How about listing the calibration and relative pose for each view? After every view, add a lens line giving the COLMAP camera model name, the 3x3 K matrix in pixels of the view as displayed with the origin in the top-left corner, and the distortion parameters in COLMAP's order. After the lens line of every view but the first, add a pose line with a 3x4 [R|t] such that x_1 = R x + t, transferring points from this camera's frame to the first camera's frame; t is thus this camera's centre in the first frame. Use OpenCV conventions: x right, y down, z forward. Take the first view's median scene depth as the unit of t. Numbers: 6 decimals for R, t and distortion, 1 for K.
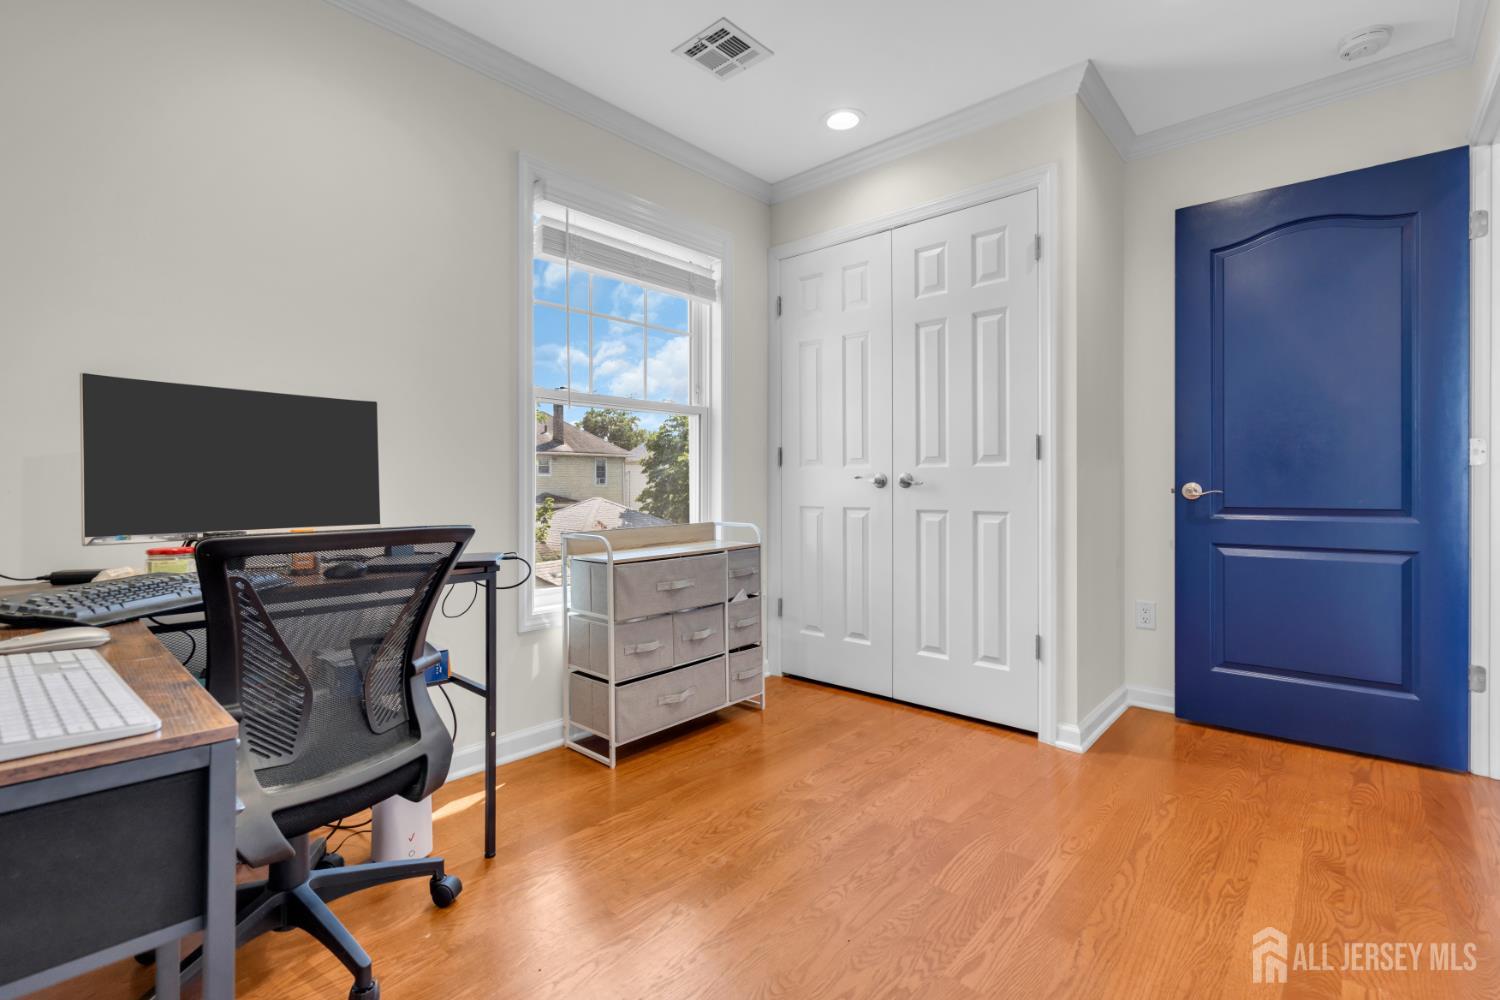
lens RADIAL K [[683.1, 0, 741.6], [0, 683.1, 486.7], [0, 0, 1]] dist [-0.007772, 0.003755]
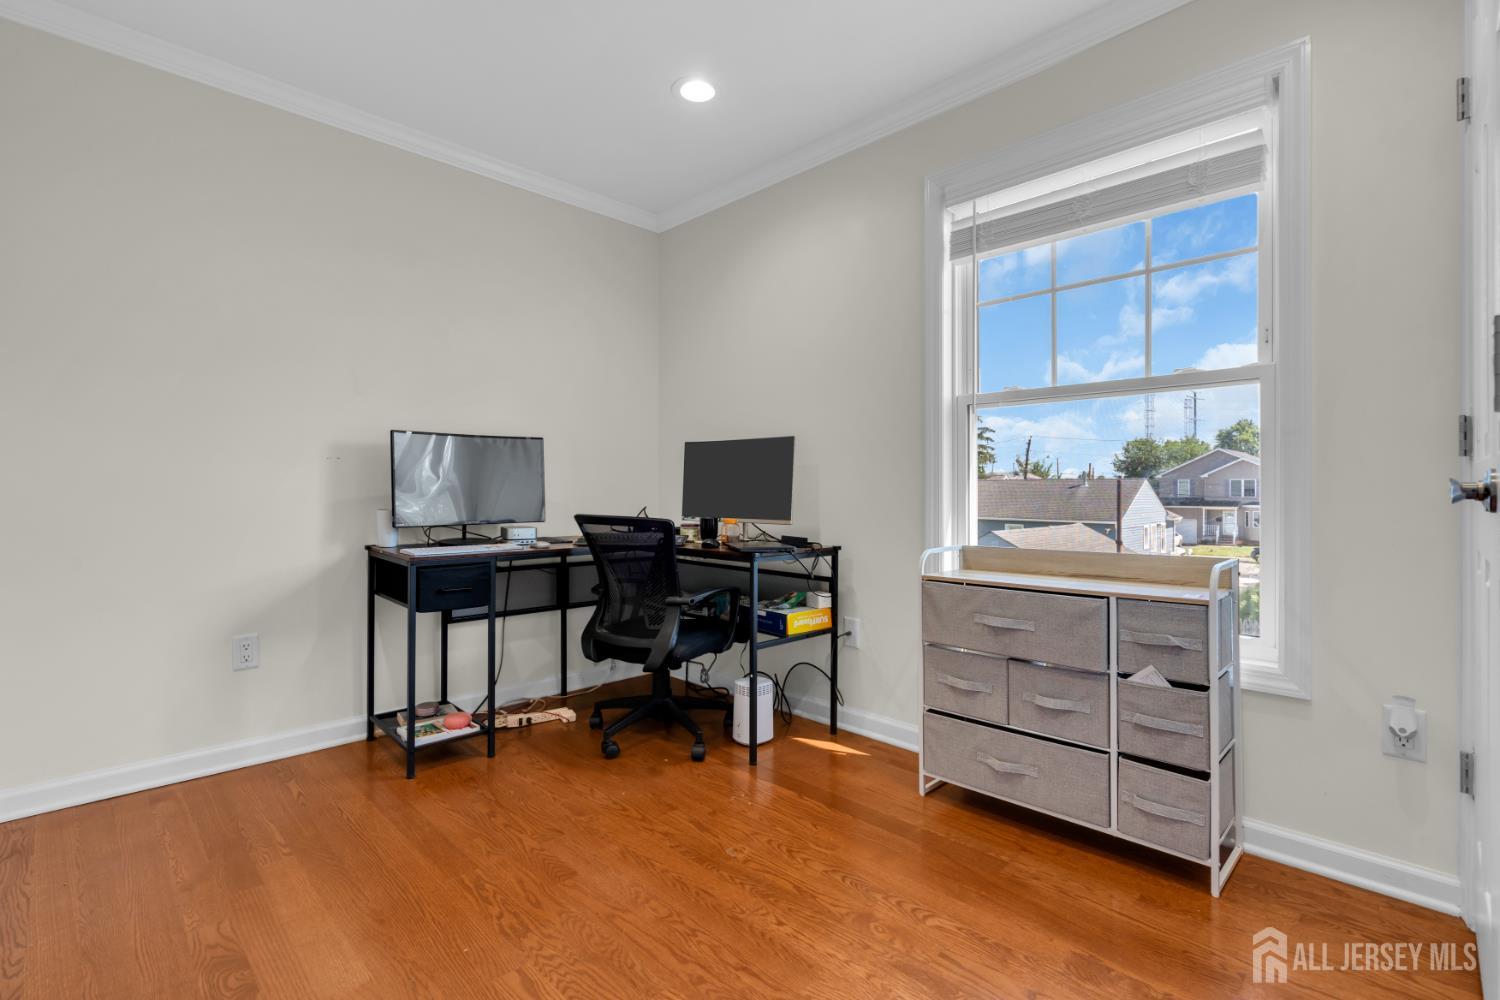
lens RADIAL K [[683.1, 0, 741.0], [0, 683.1, 495.8], [0, 0, 1]] dist [-0.007772, 0.003755]
pose [[-0.056919, 0.009368, -0.998335, 0.692357], [-0.006835, 0.999929, 0.009773, -0.008208], [0.998355, 0.007380, -0.056851, 0.725125]]
